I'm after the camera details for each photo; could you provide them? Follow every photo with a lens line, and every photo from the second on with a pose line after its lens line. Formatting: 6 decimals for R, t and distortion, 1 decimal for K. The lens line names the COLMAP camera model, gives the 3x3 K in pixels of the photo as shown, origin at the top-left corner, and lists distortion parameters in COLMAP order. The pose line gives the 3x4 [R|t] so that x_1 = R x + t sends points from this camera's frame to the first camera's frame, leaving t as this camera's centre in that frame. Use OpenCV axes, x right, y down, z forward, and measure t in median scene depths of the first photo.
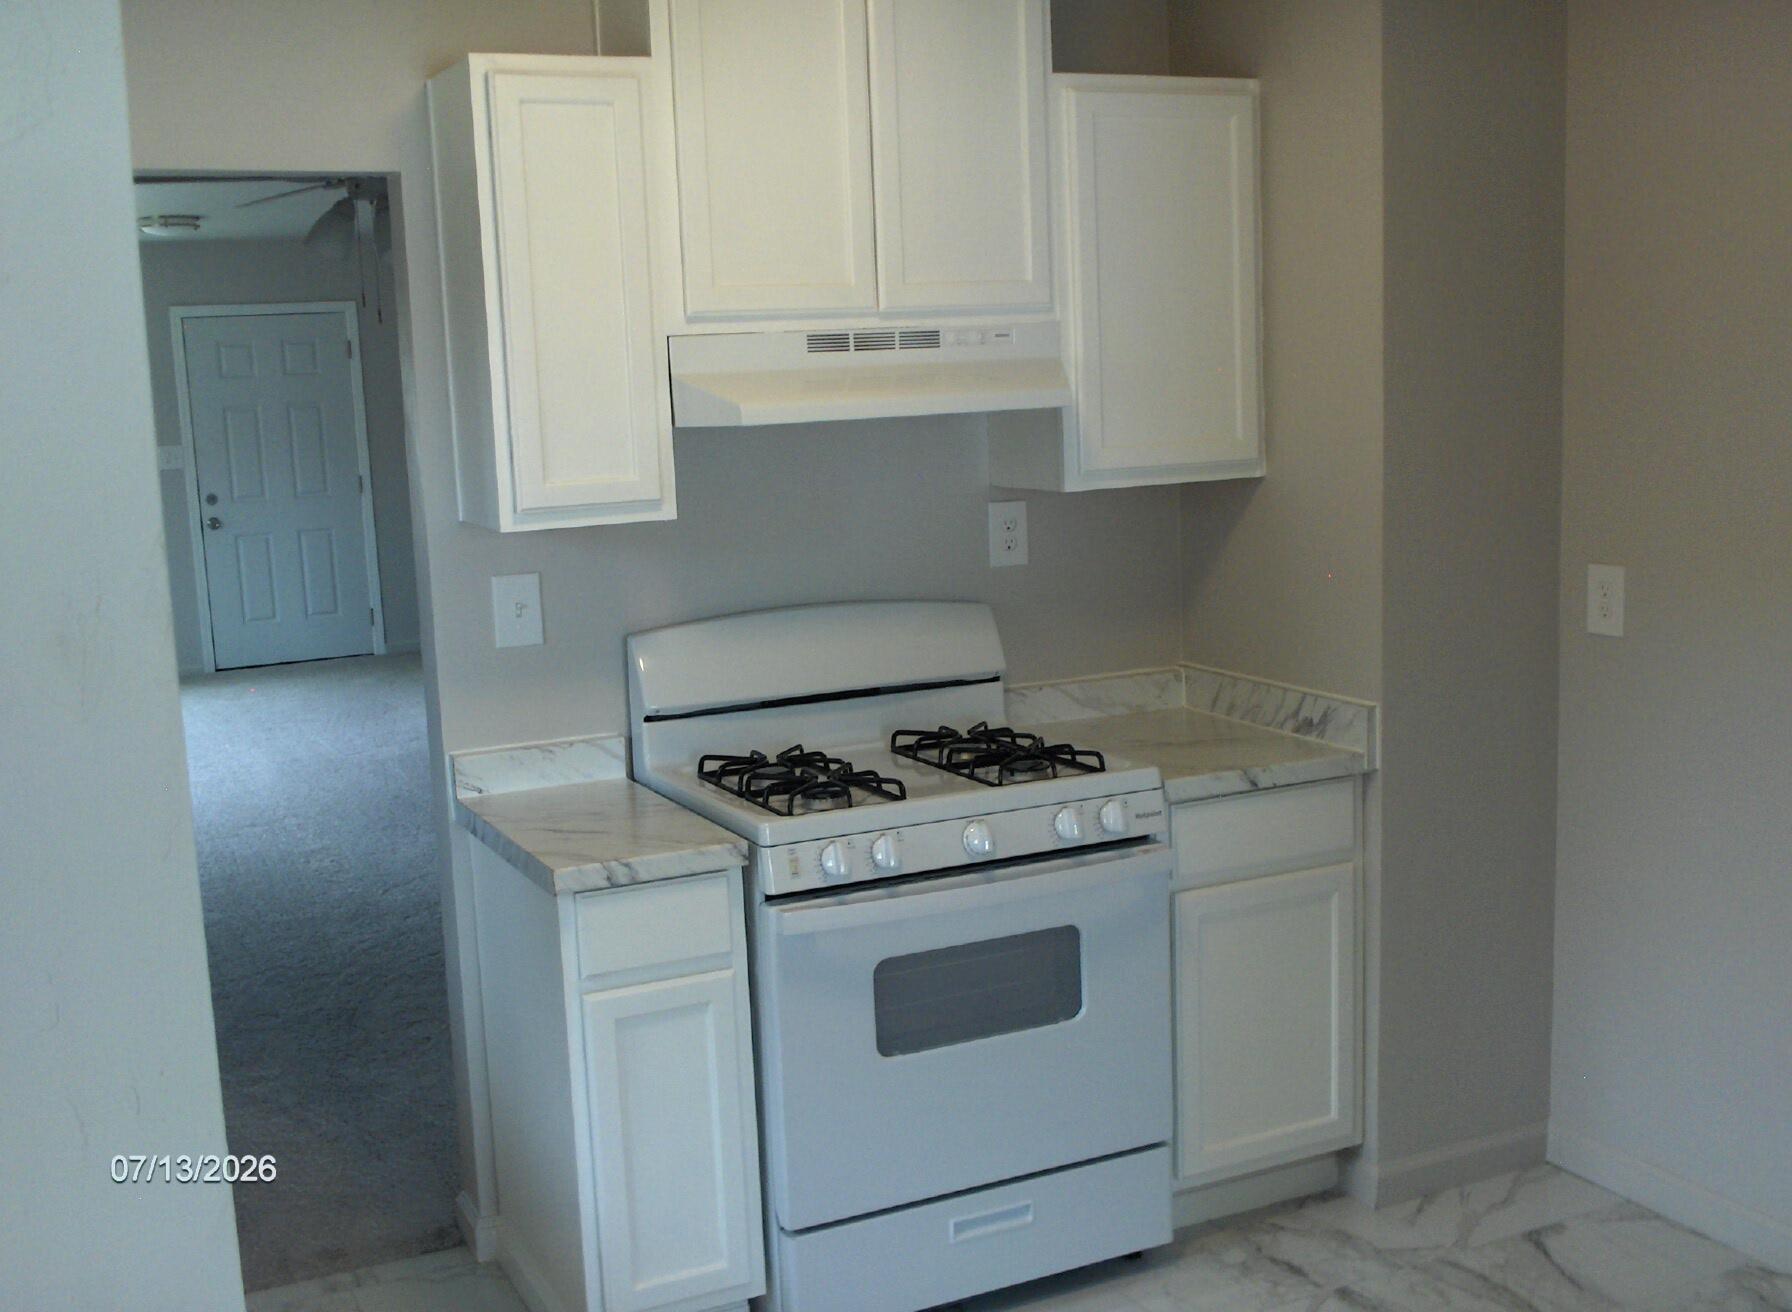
lens RADIAL K [[1955.9, 0, 855.4], [0, 1955.9, 661.3], [0, 0, 1]] dist [-0.058061, 0.038471]
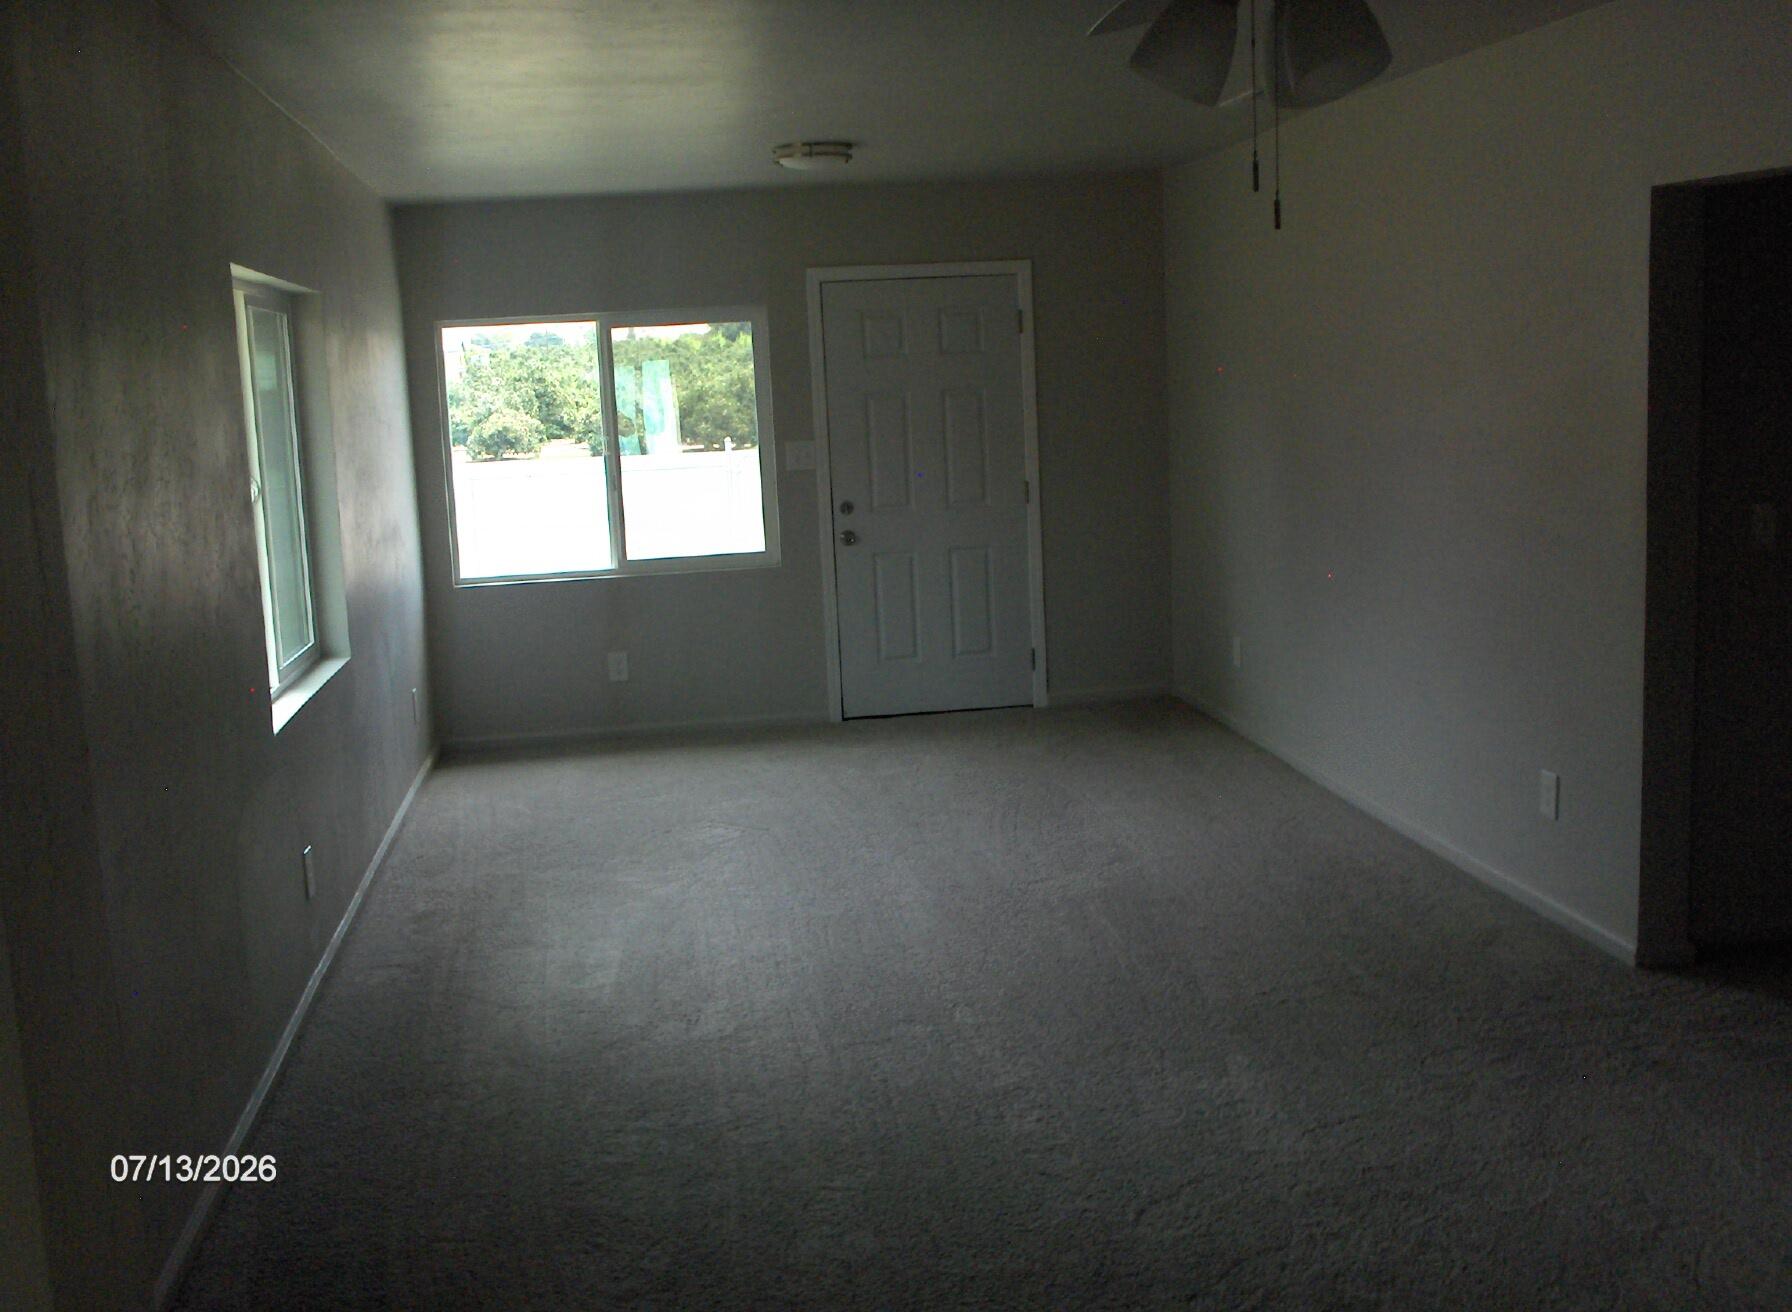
lens RADIAL K [[1955.9, 0, 855.4], [0, 1955.9, 661.3], [0, 0, 1]] dist [-0.058061, 0.038471]
pose [[0.955501, 0.044041, -0.291683, -0.107039], [-0.041300, 0.999026, 0.015548, -0.039159], [0.292084, -0.002810, 0.956389, 0.273507]]
